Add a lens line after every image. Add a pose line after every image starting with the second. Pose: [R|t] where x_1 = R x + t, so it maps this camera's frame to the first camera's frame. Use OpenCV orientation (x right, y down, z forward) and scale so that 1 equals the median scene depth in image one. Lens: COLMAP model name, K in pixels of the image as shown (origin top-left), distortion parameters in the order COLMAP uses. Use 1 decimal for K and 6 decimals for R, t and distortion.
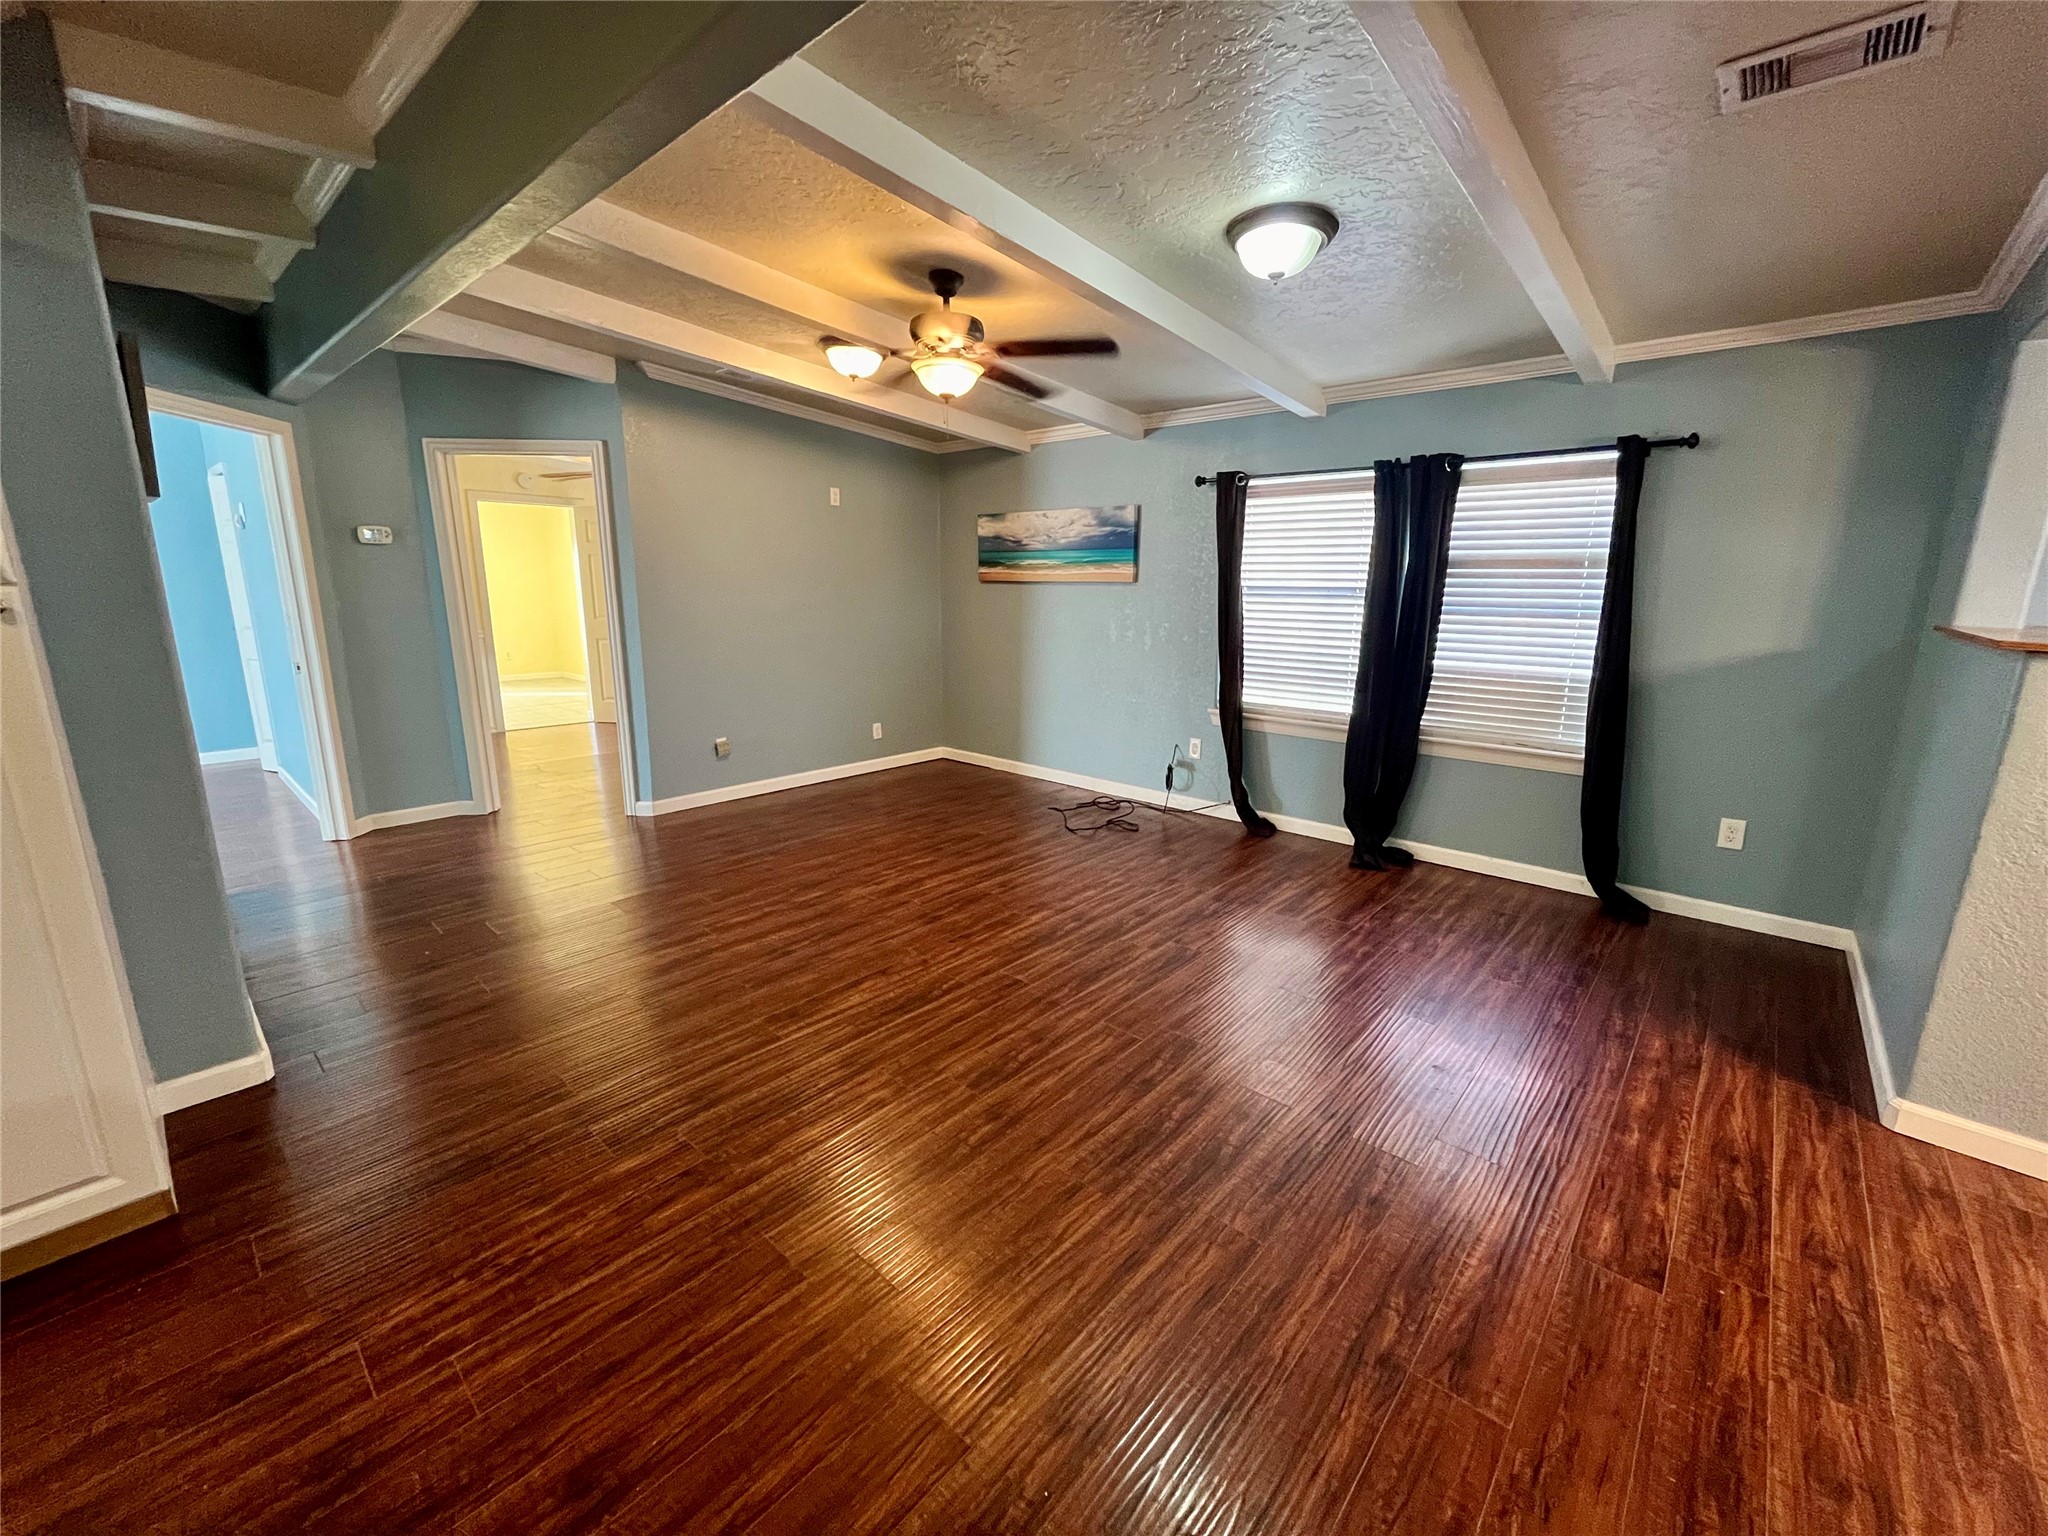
lens RADIAL K [[824.9, 0, 1023.5], [0, 824.9, 765.2], [0, 0, 1]] dist [-0.002431, 0.000040]
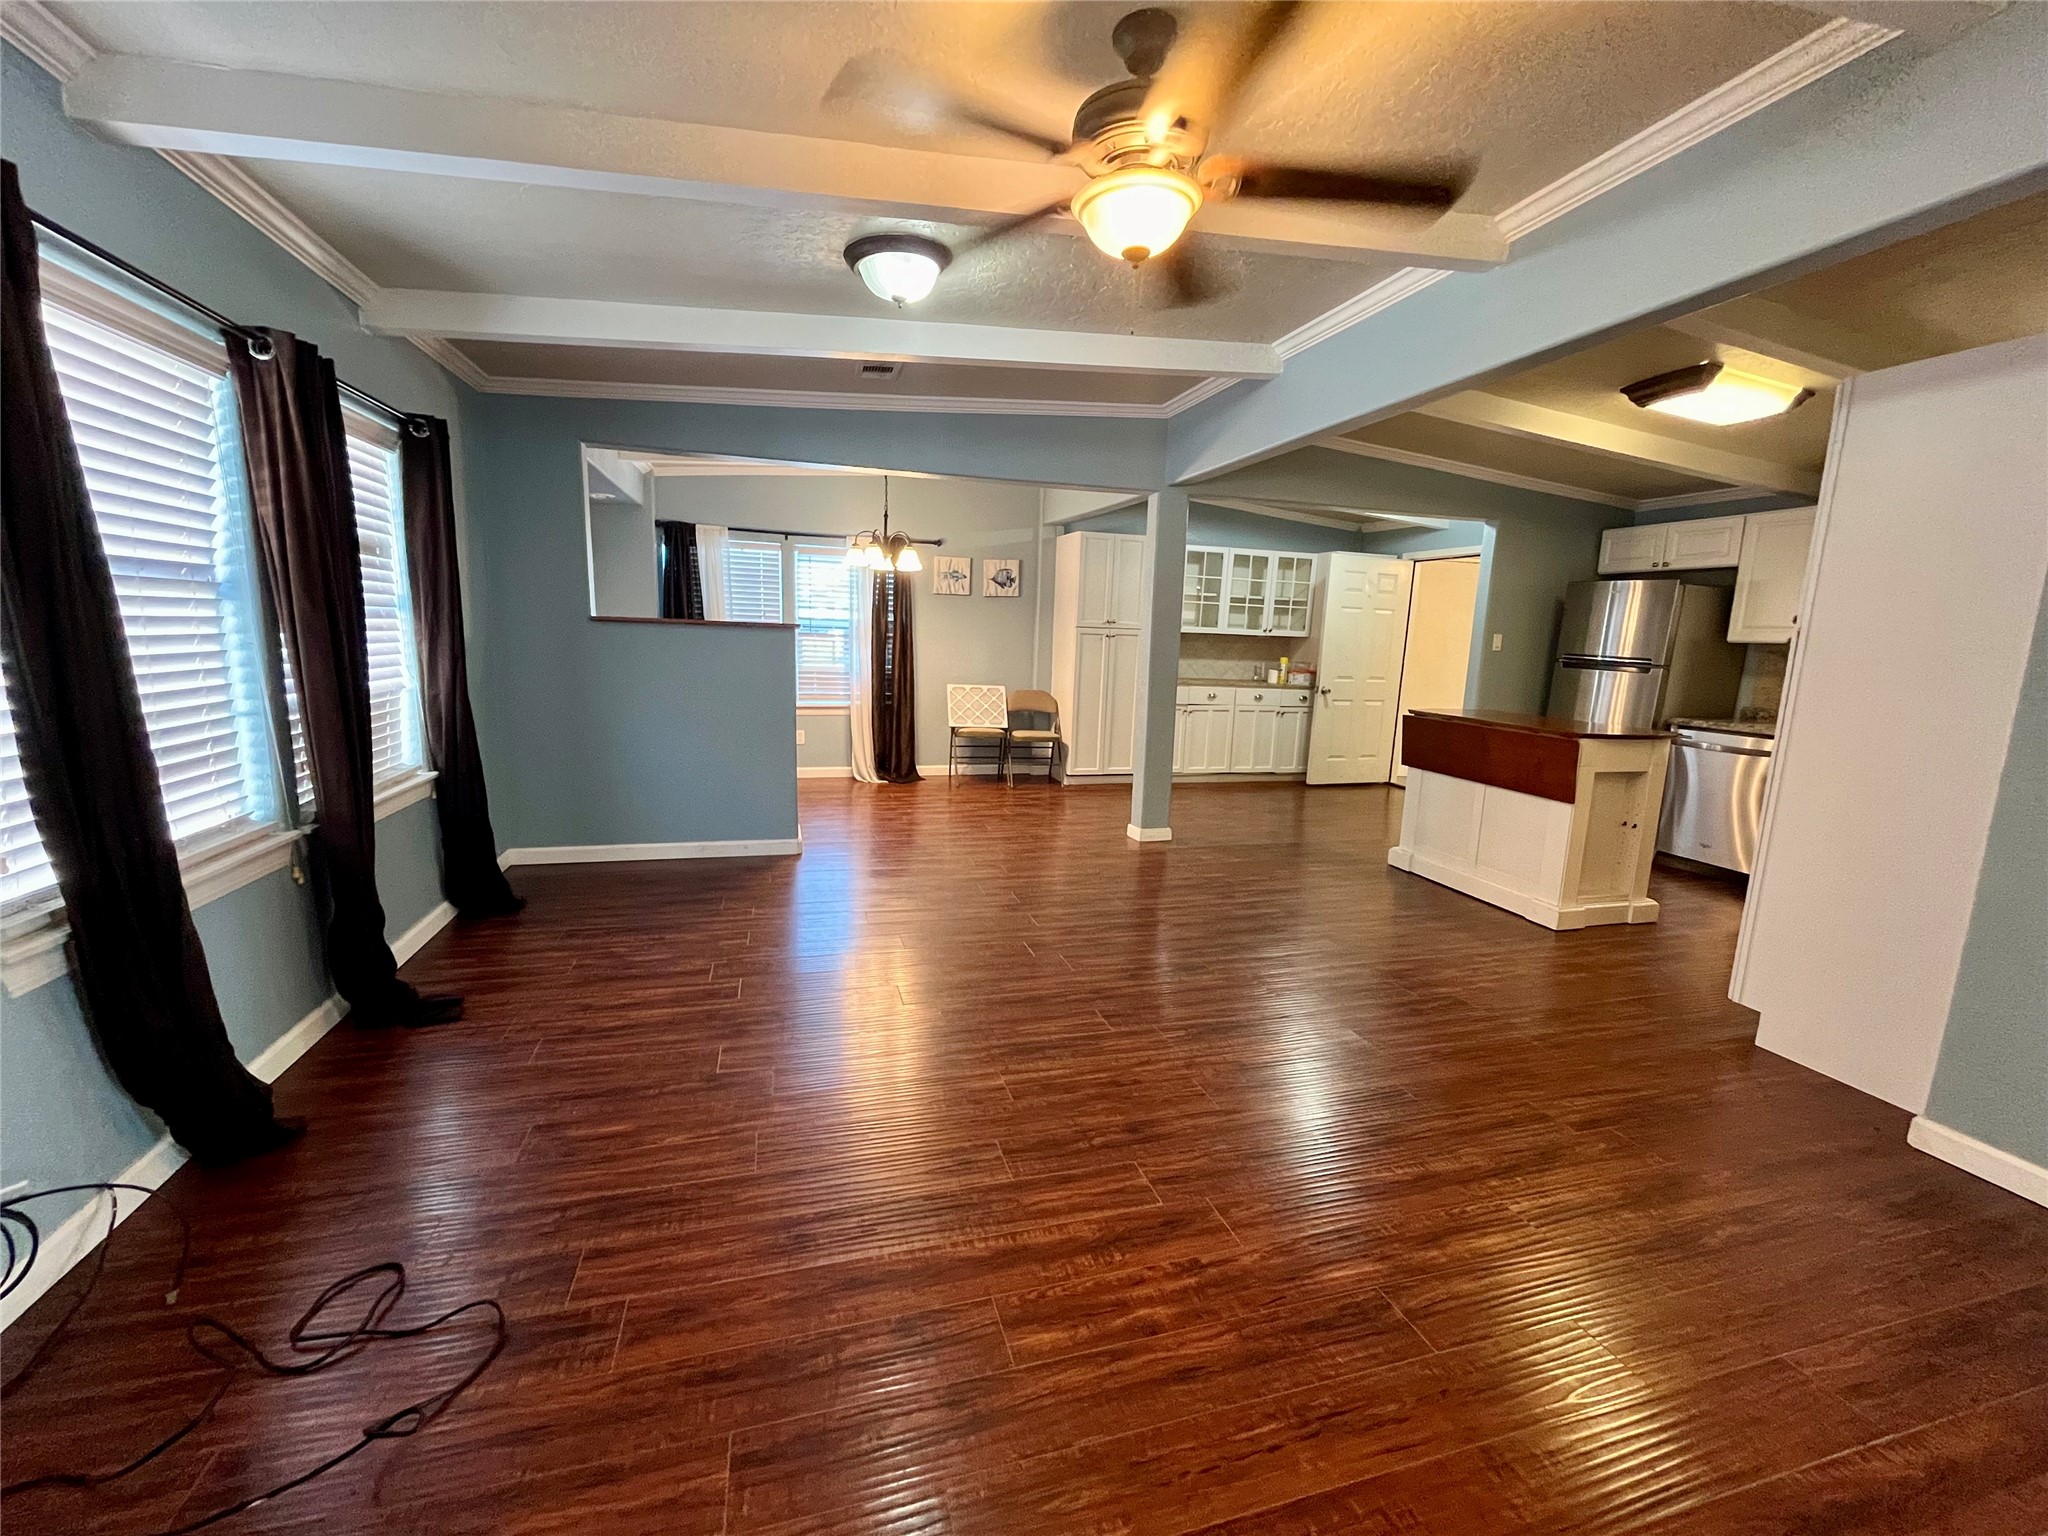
lens RADIAL K [[824.9, 0, 1023.5], [0, 824.9, 765.2], [0, 0, 1]] dist [-0.002431, 0.000040]
pose [[-0.847291, -0.122158, 0.516890, -0.250007], [0.074004, 0.936546, 0.342644, -0.224452], [-0.525948, 0.328571, -0.784487, 1.110845]]
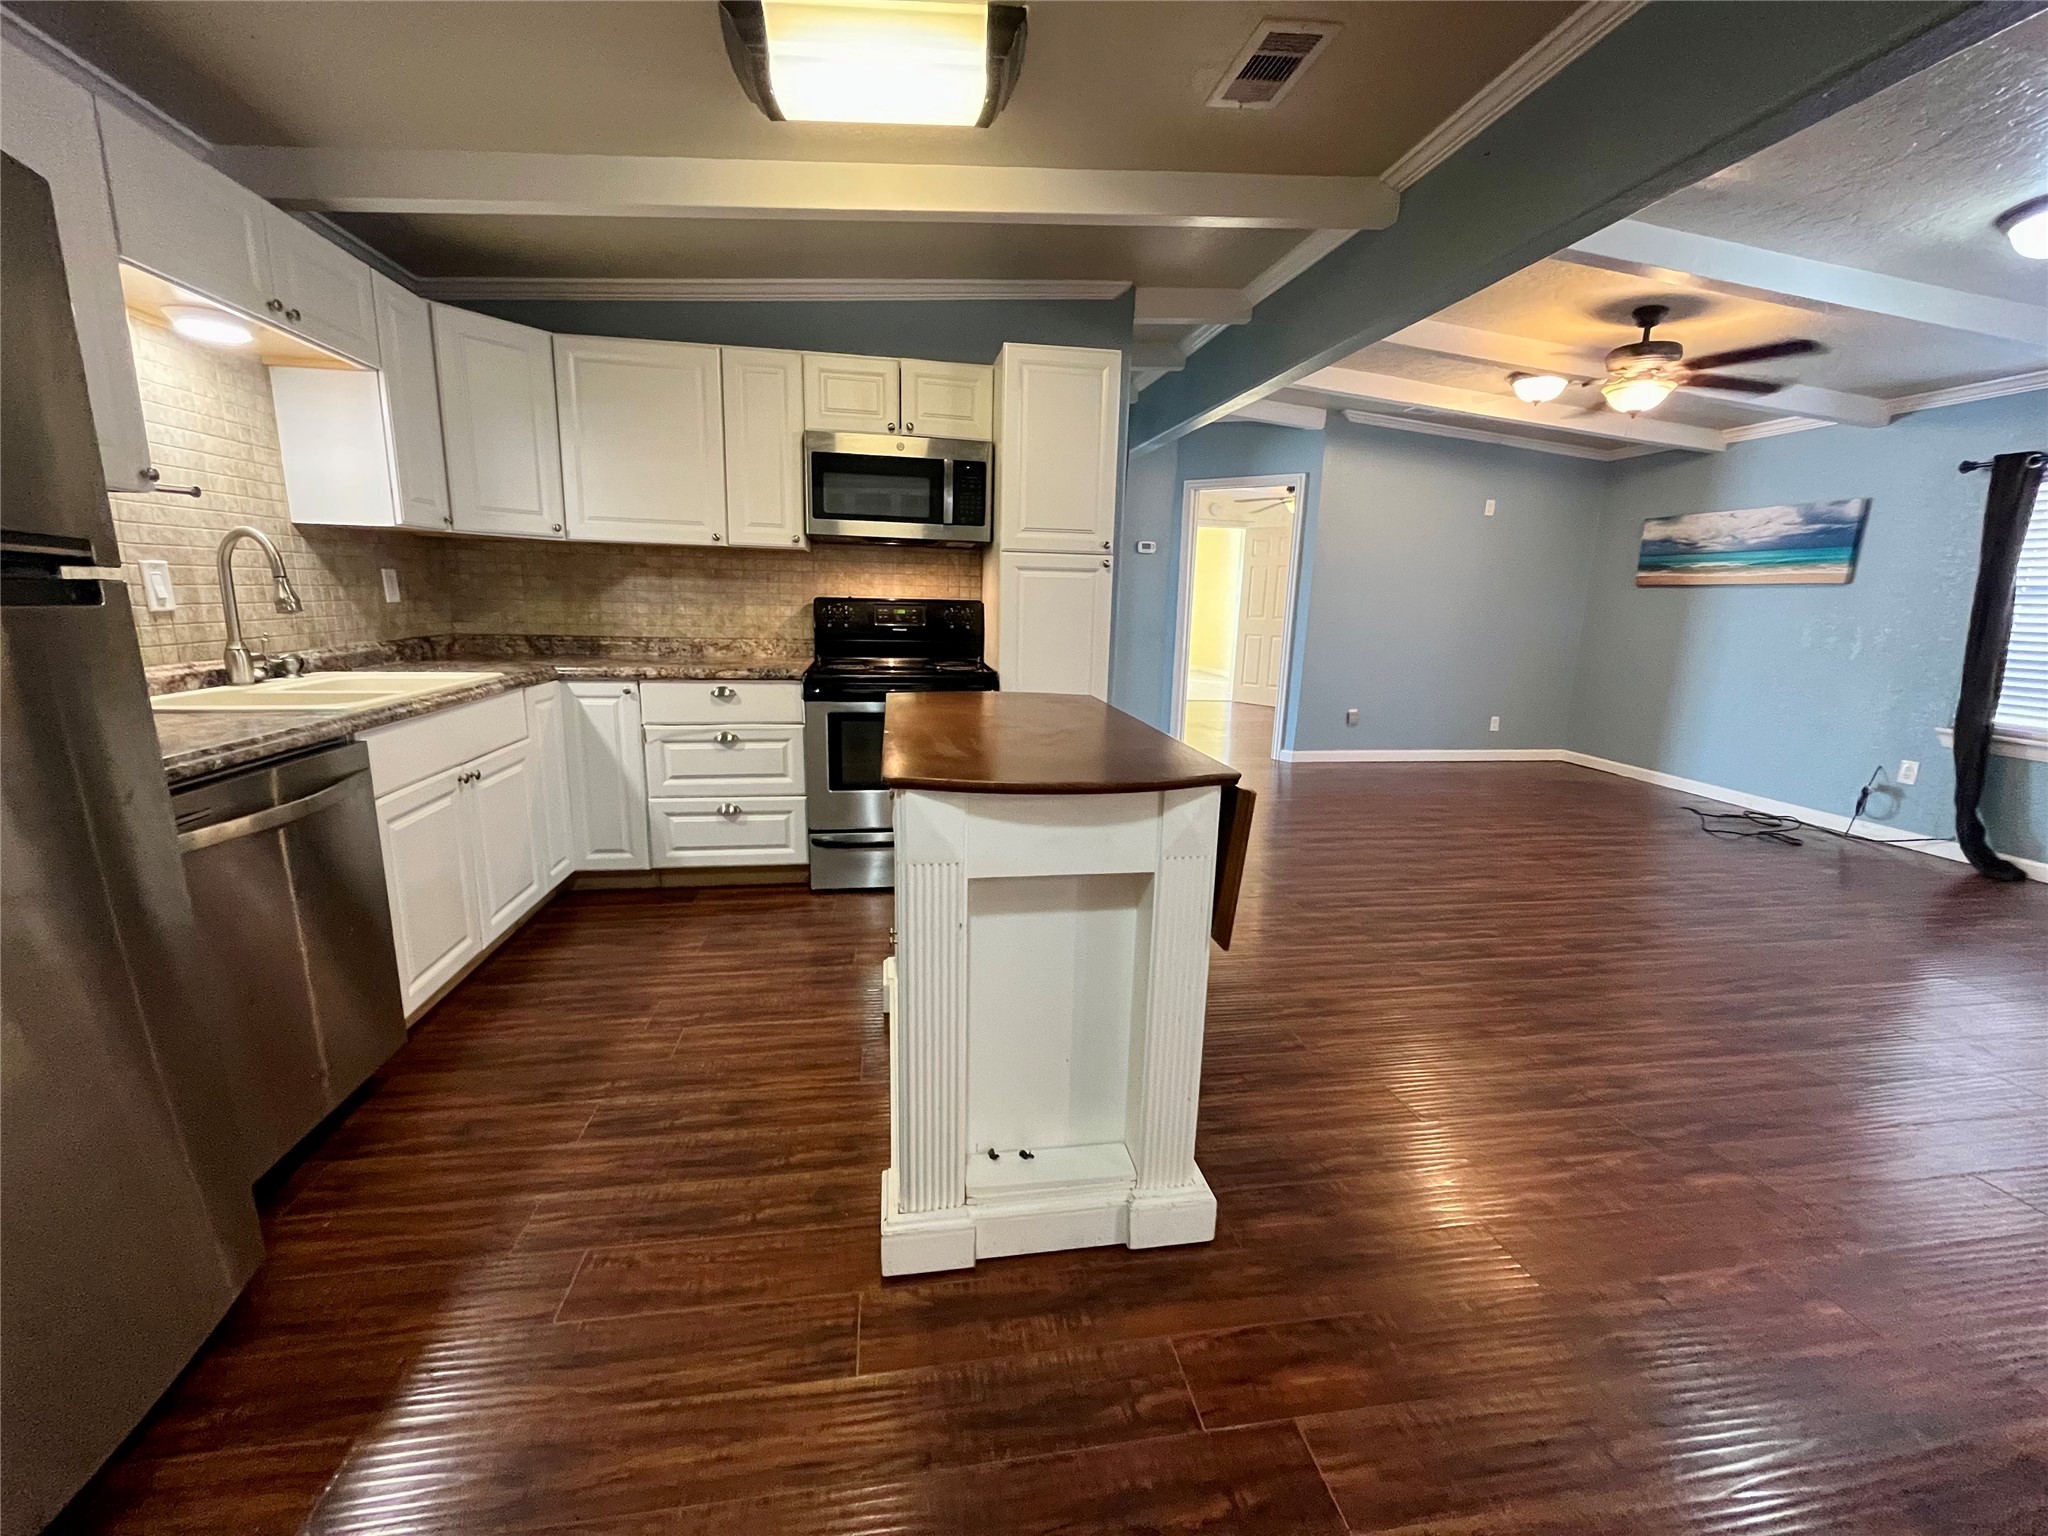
lens RADIAL K [[824.9, 0, 1023.5], [0, 824.9, 765.2], [0, 0, 1]] dist [-0.002431, 0.000040]
pose [[0.778113, 0.138517, -0.612661, 0.013149], [-0.155527, 0.987496, 0.025736, 0.107000], [0.608565, 0.075260, 0.789927, -0.289892]]
